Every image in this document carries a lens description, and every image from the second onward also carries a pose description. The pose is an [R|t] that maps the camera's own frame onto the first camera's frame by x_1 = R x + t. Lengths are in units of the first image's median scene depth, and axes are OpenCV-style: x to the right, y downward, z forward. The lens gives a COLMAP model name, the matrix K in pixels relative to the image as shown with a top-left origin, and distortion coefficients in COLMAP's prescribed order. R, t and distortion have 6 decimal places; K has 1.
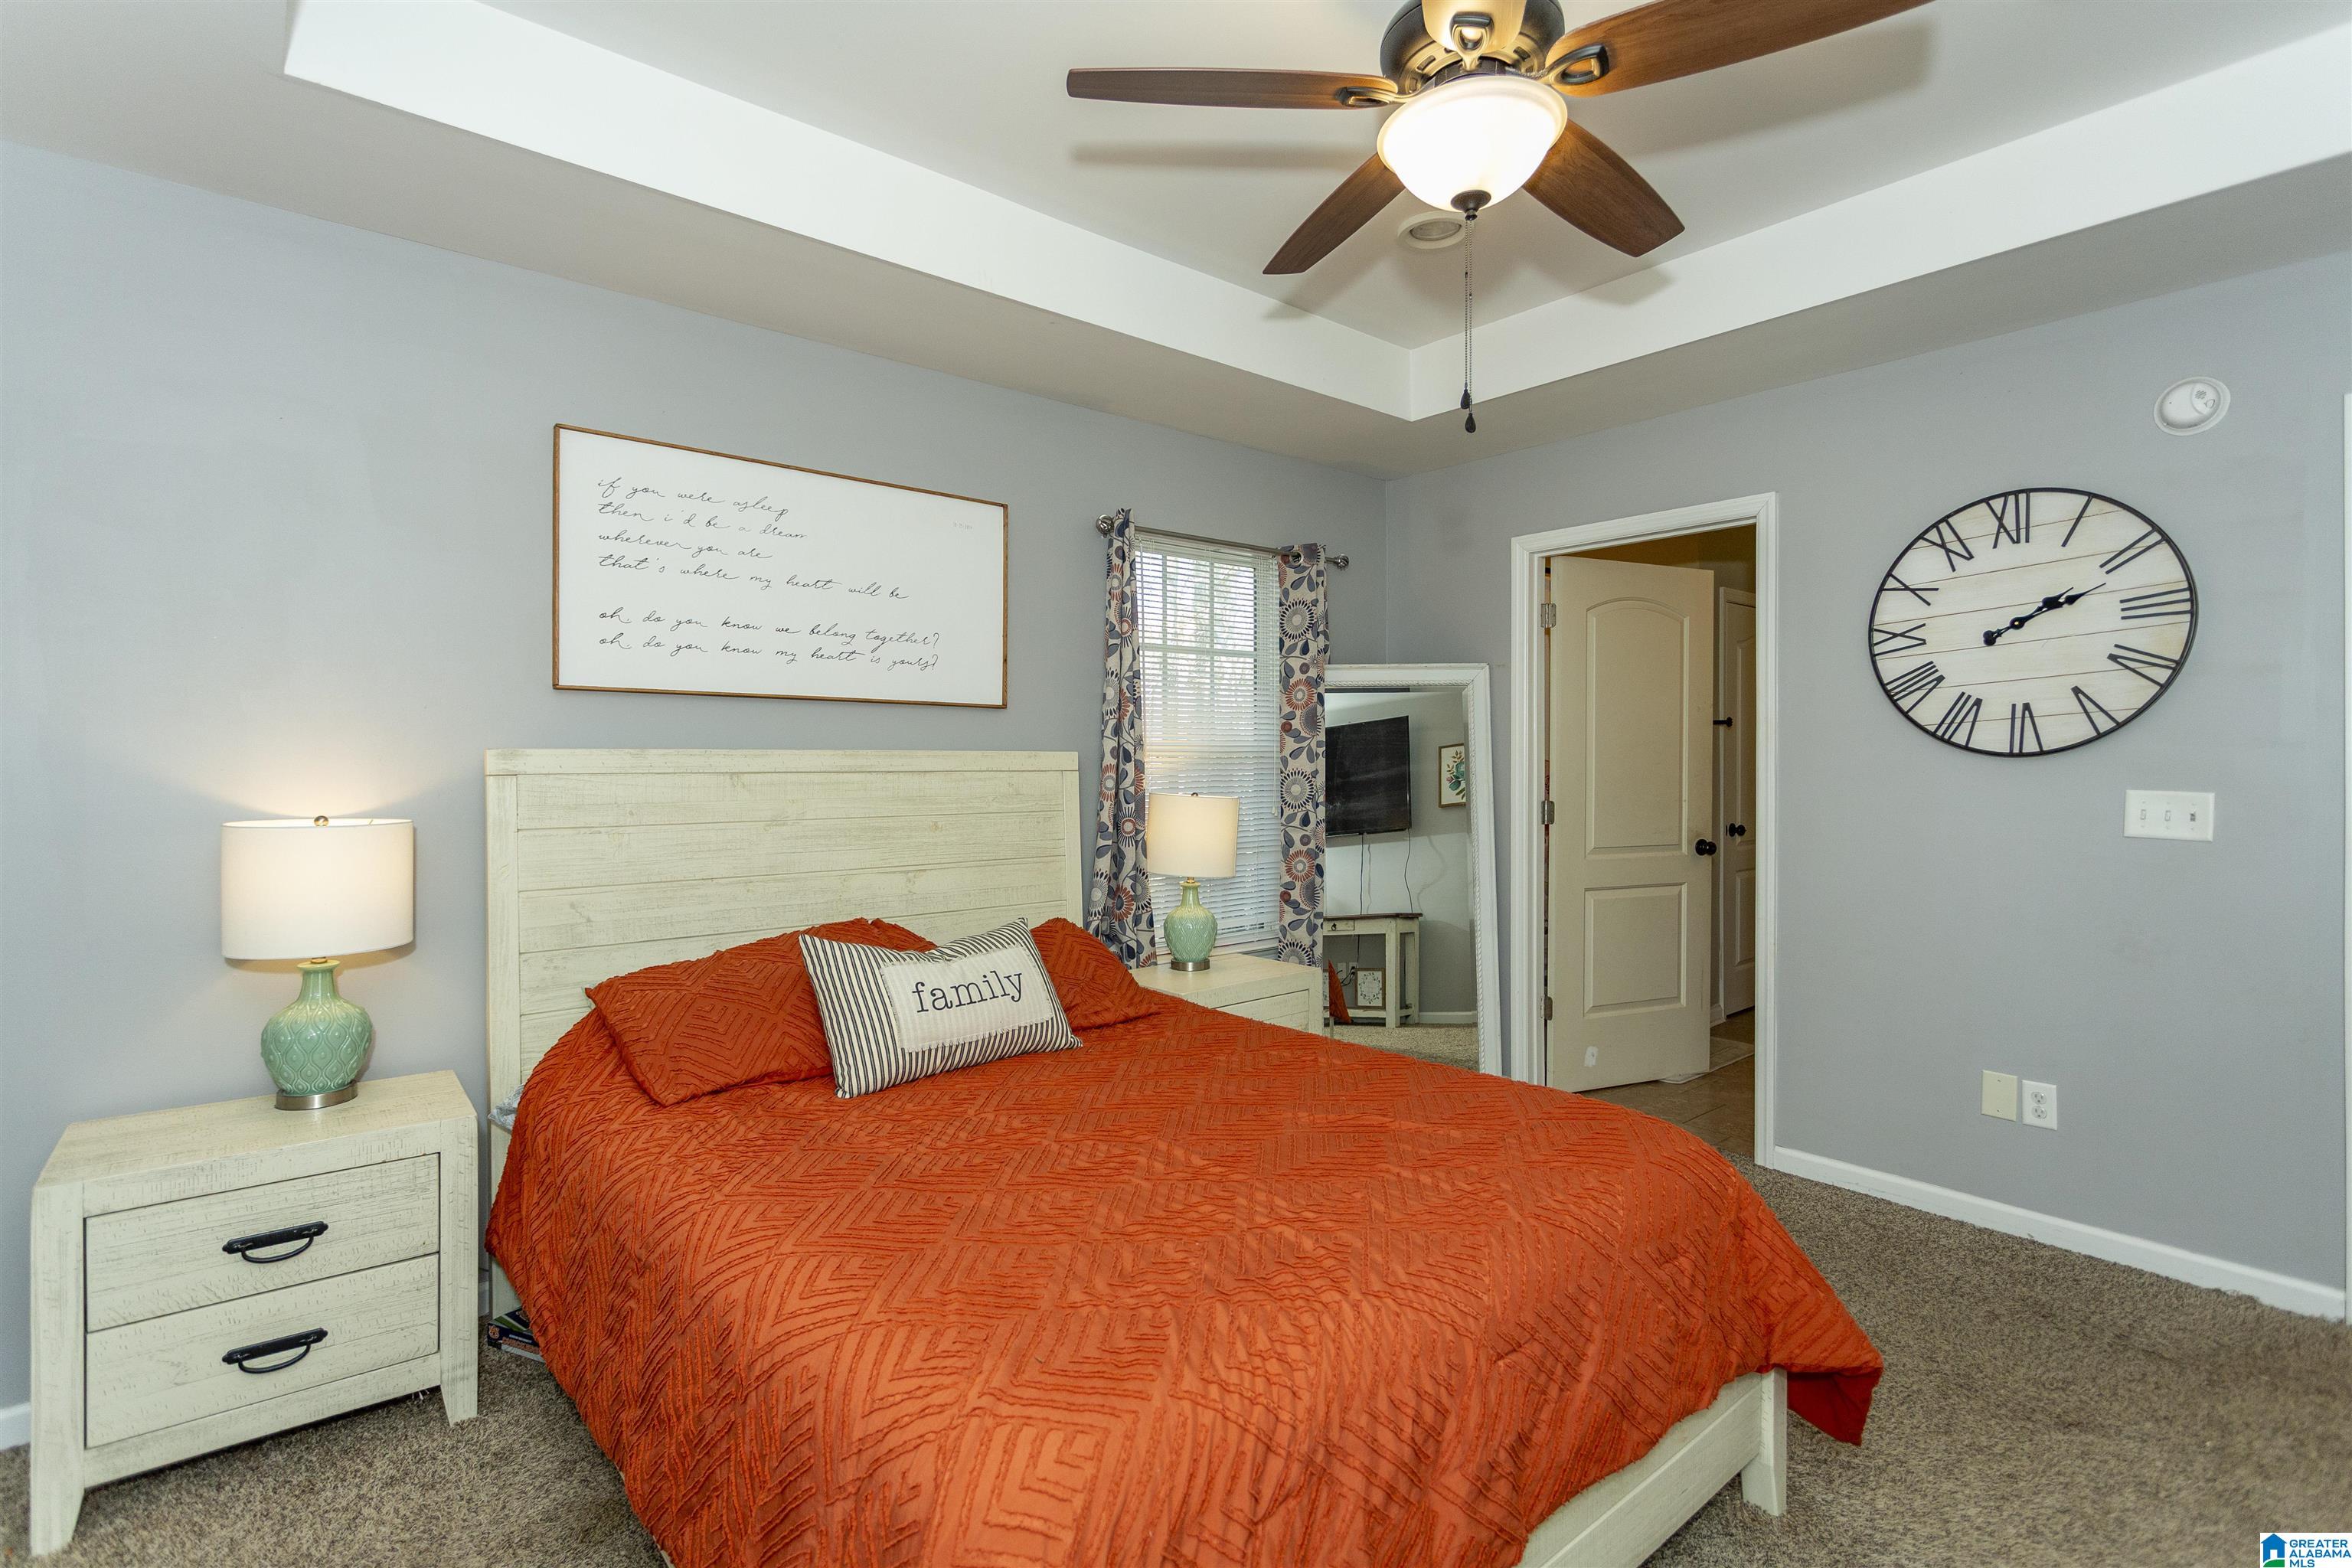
lens RADIAL K [[1113.1, 0, 1237.9], [0, 1113.1, 766.2], [0, 0, 1]] dist [0.000001, -0.000206]
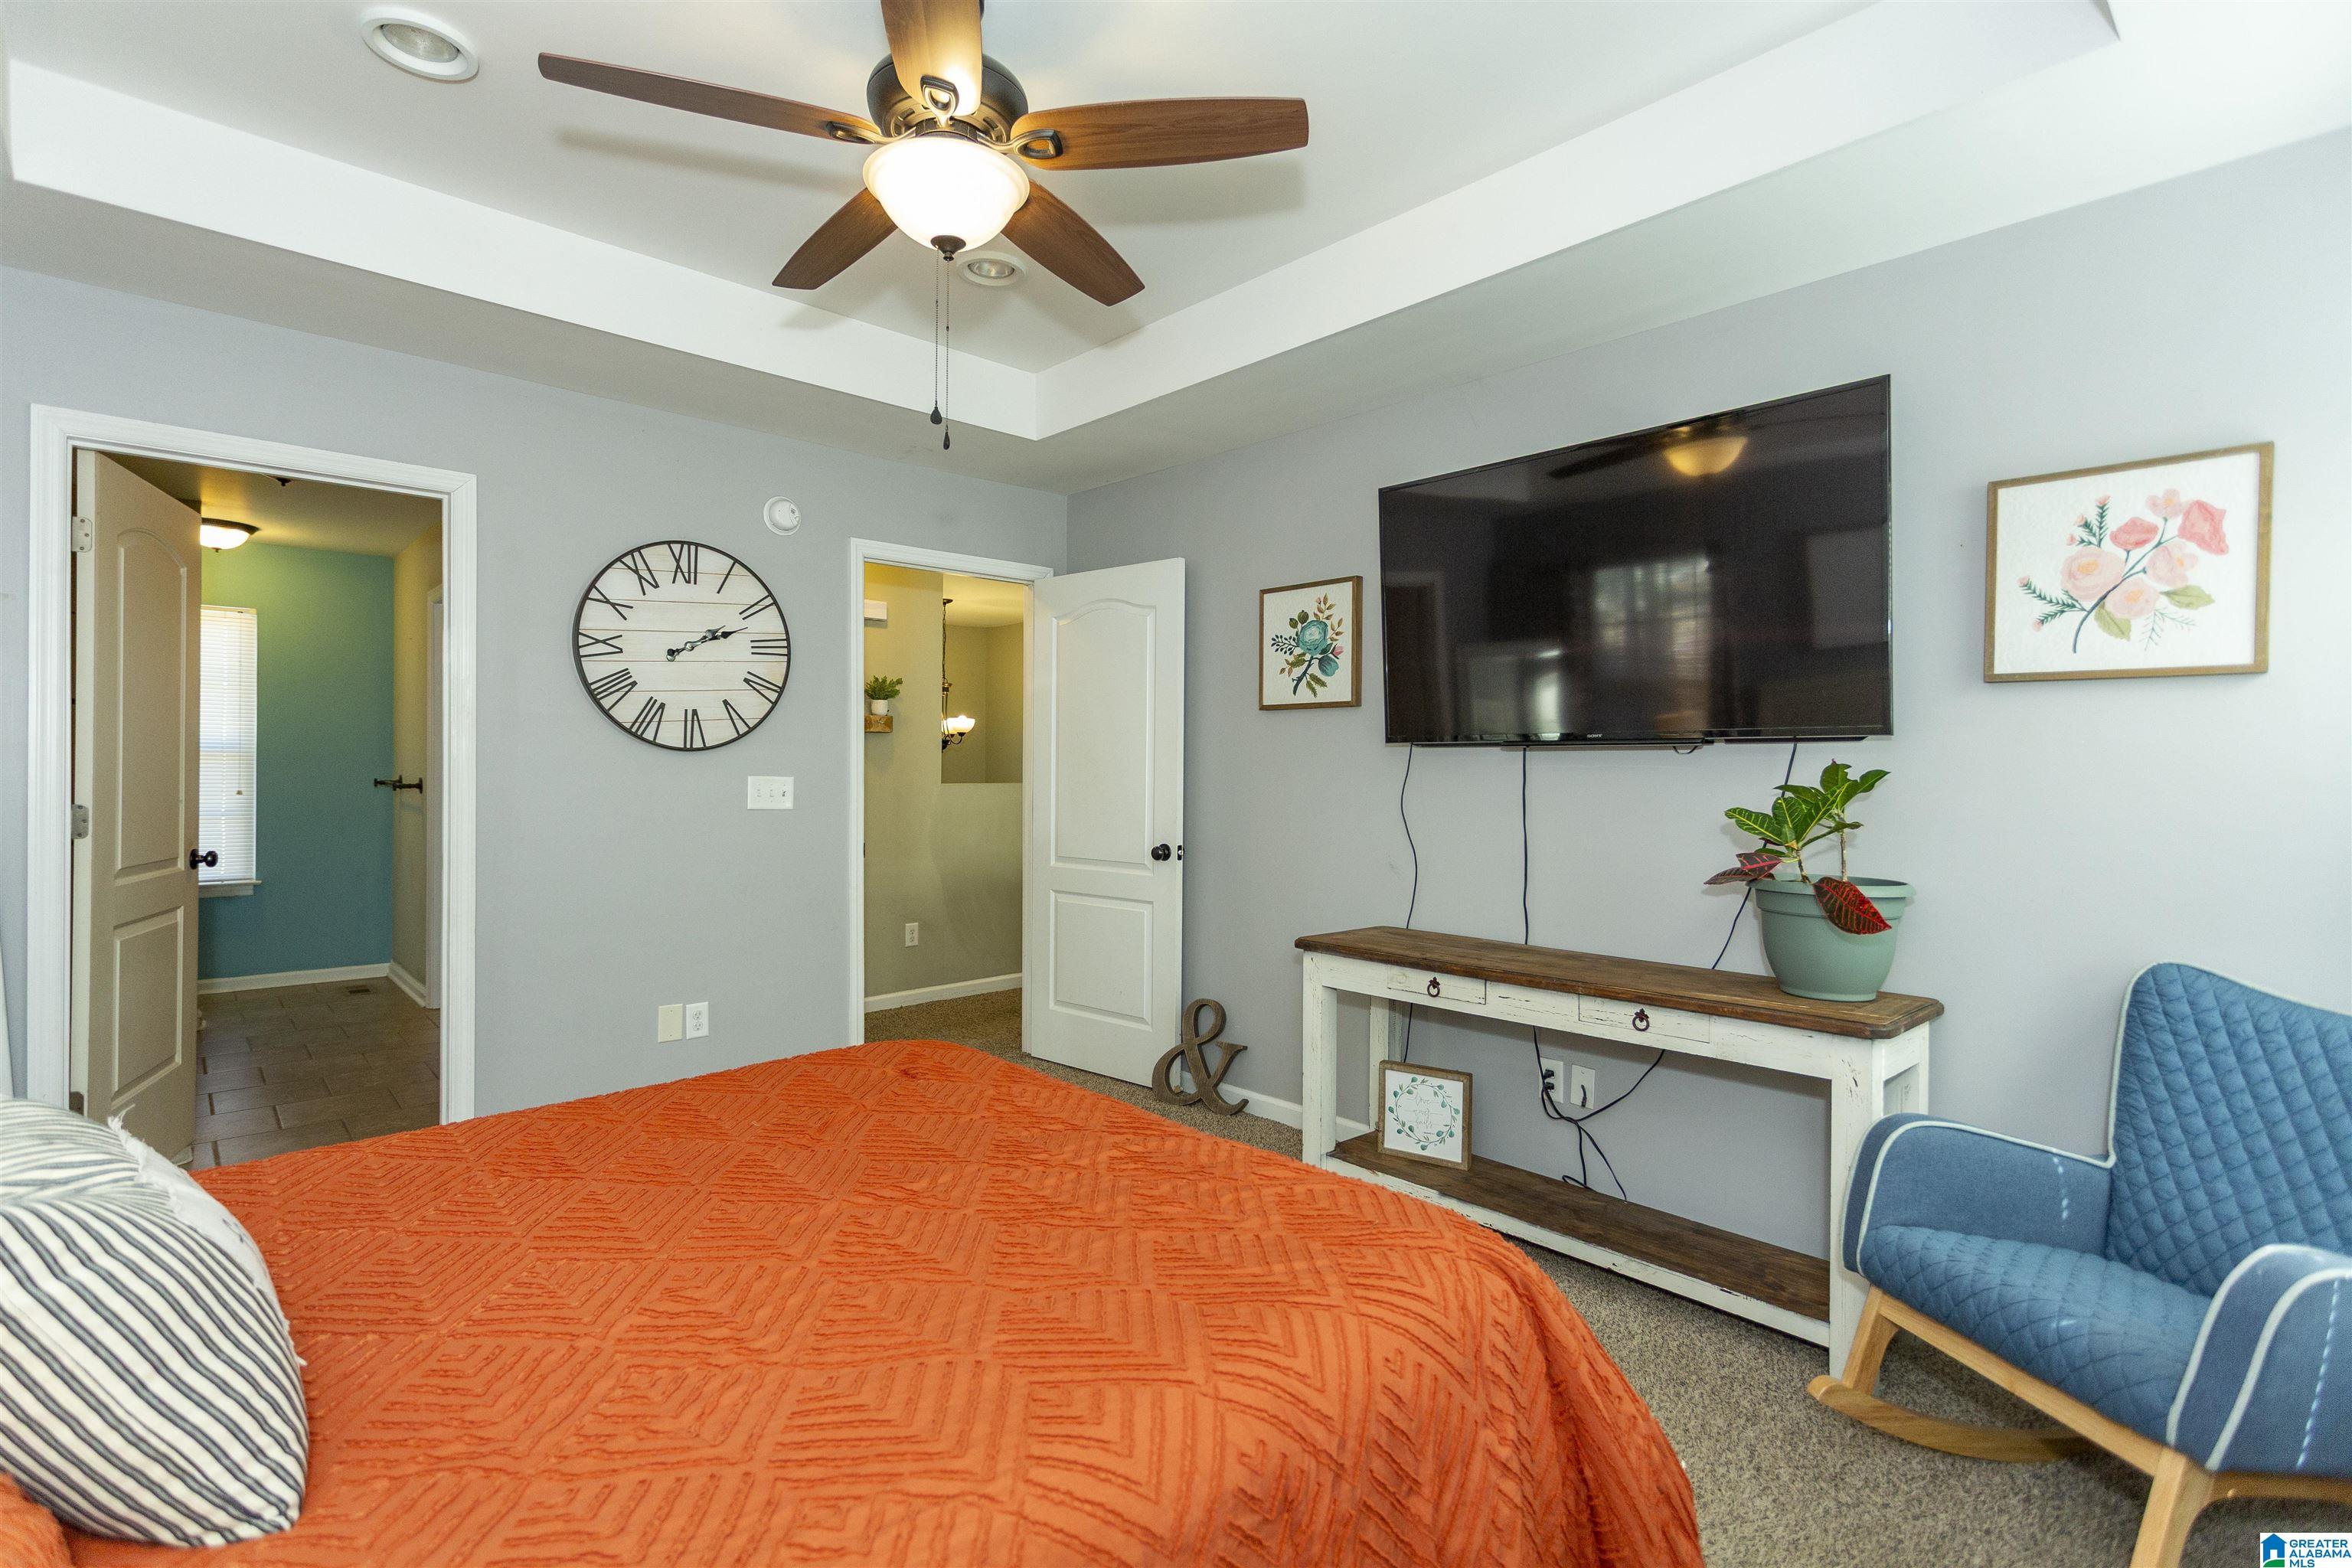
lens RADIAL K [[1113.1, 0, 1159.4], [0, 1113.1, 770.8], [0, 0, 1]] dist [0.000001, -0.000206]
pose [[-0.013138, 0.001419, 0.999913, -0.550588], [-0.000292, 0.999999, -0.001423, 0.014958], [-0.999914, -0.000311, -0.013138, 0.455614]]
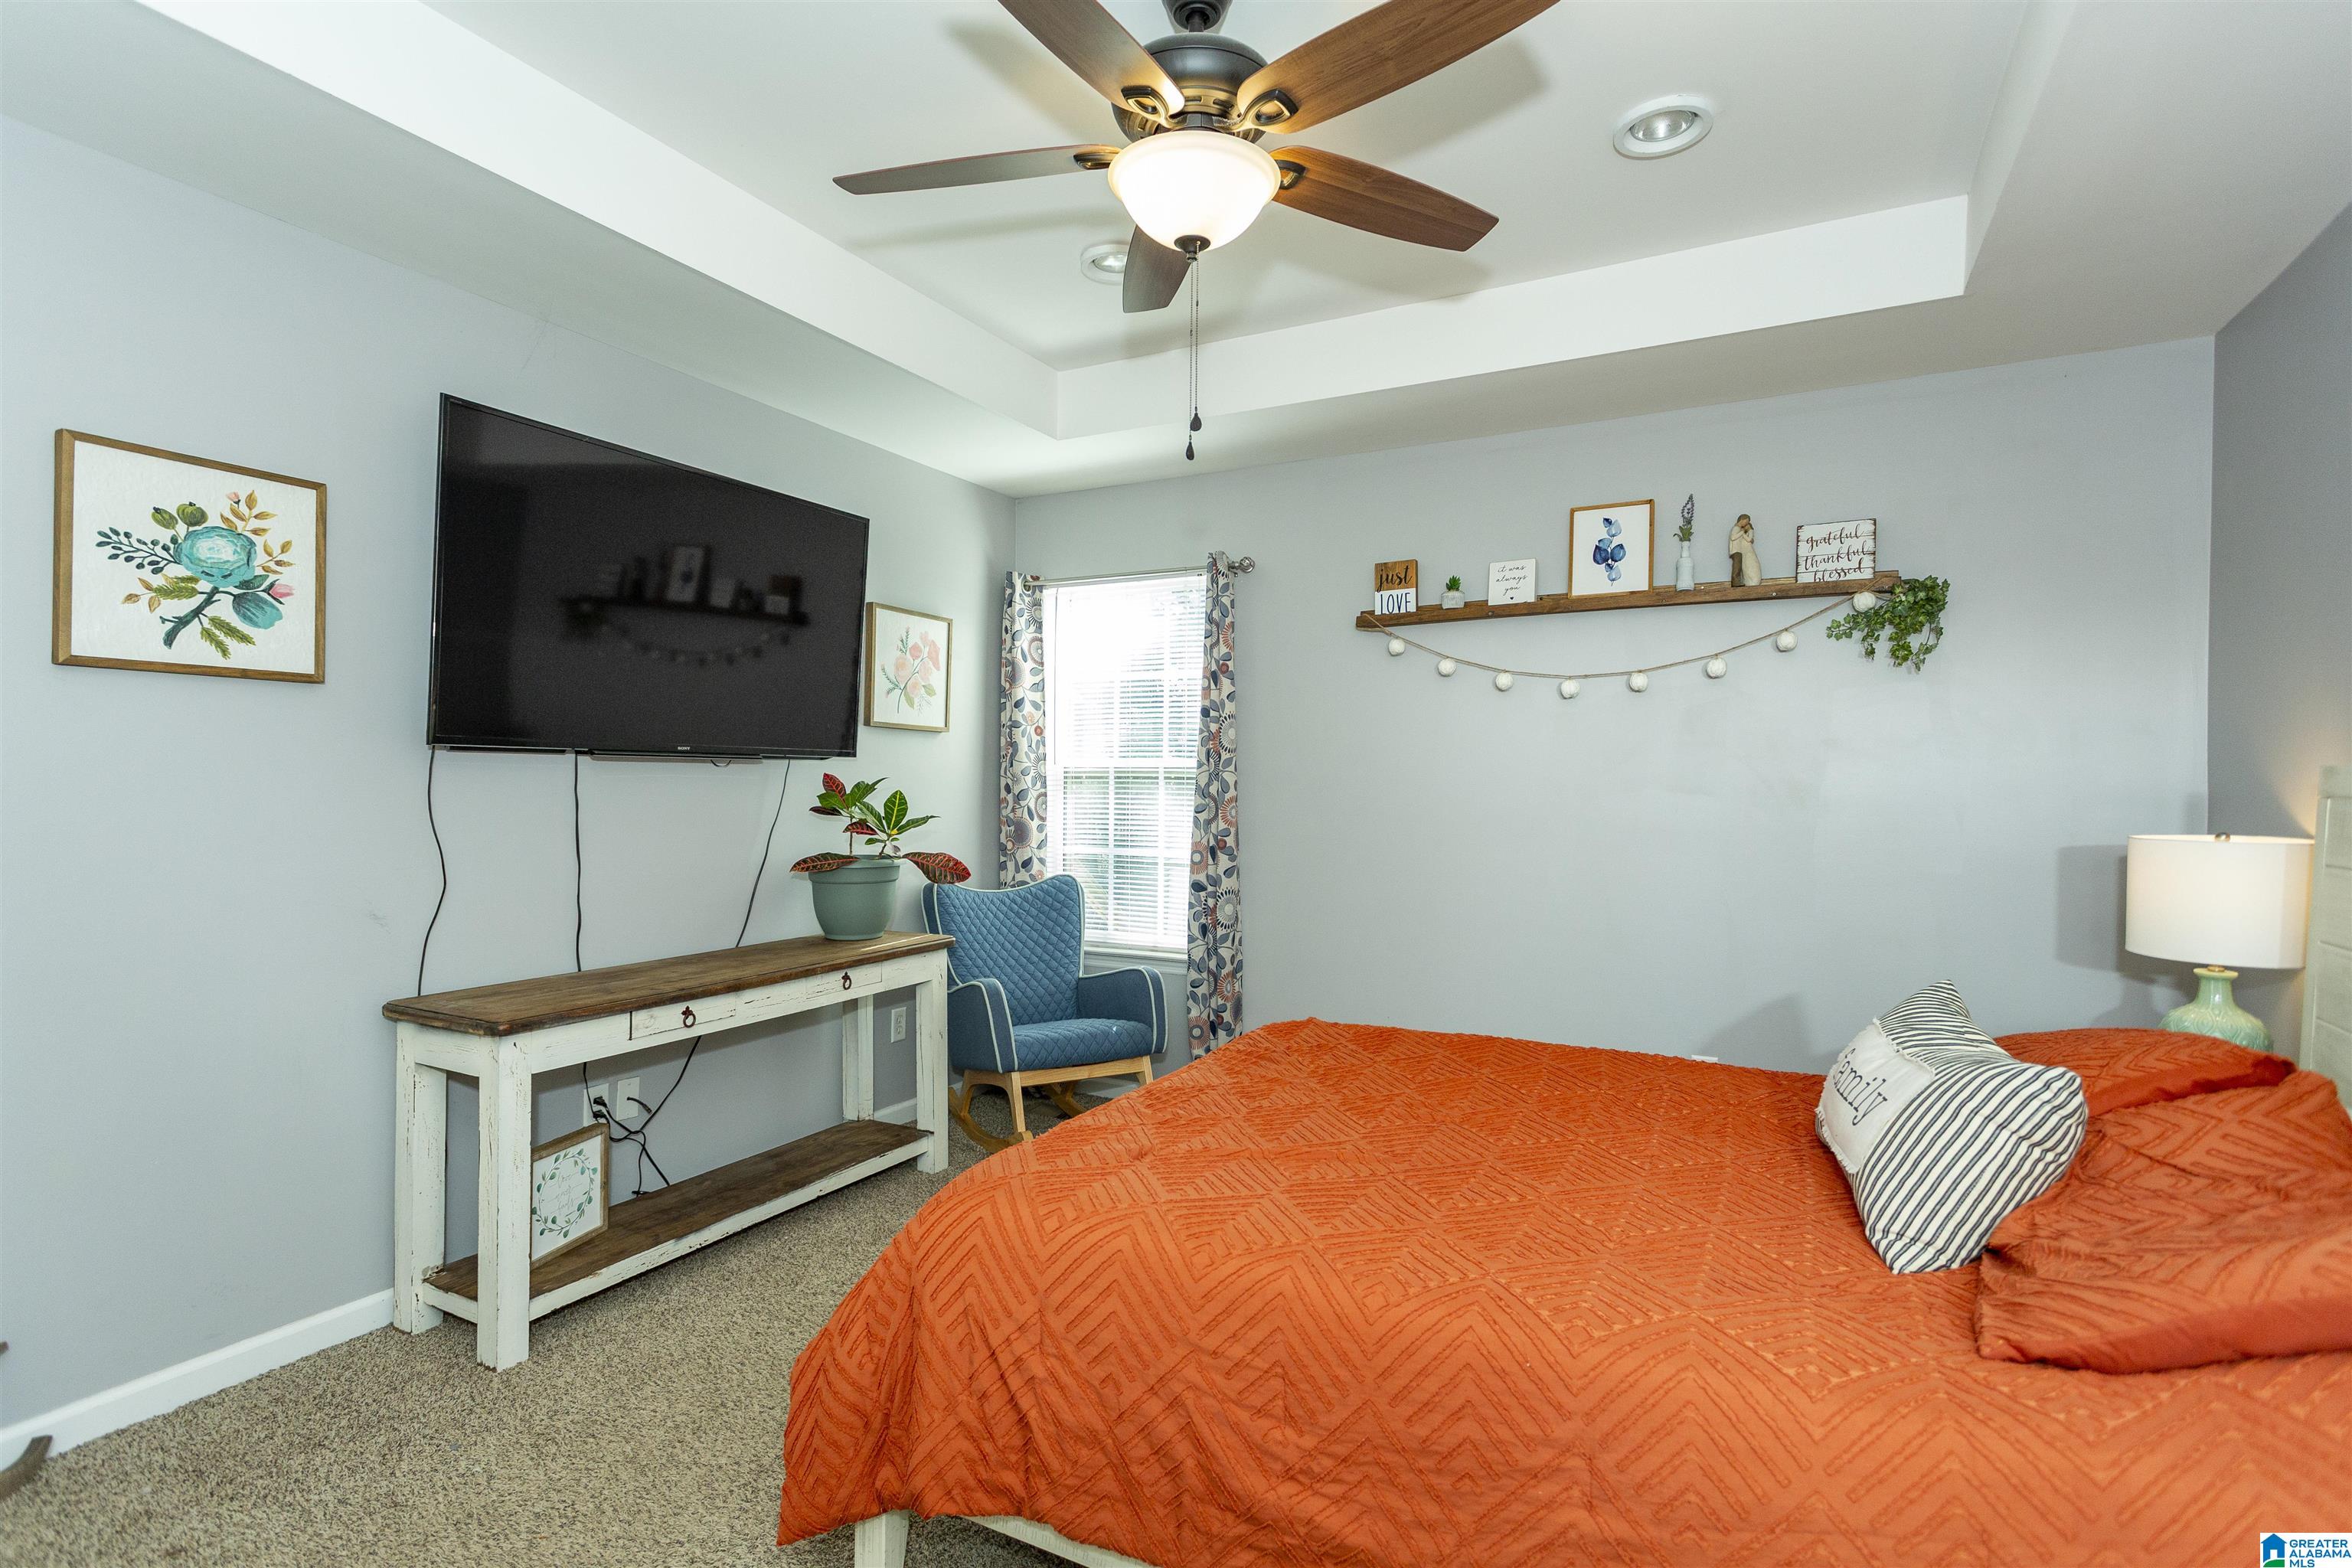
lens RADIAL K [[1113.1, 0, 1171.9], [0, 1113.1, 795.8], [0, 0, 1]] dist [0.000001, -0.000206]
pose [[-0.938875, -0.000609, -0.344257, 0.837277], [-0.007821, 0.999778, 0.019562, -0.003709], [0.344168, 0.021059, -0.938672, 1.559066]]
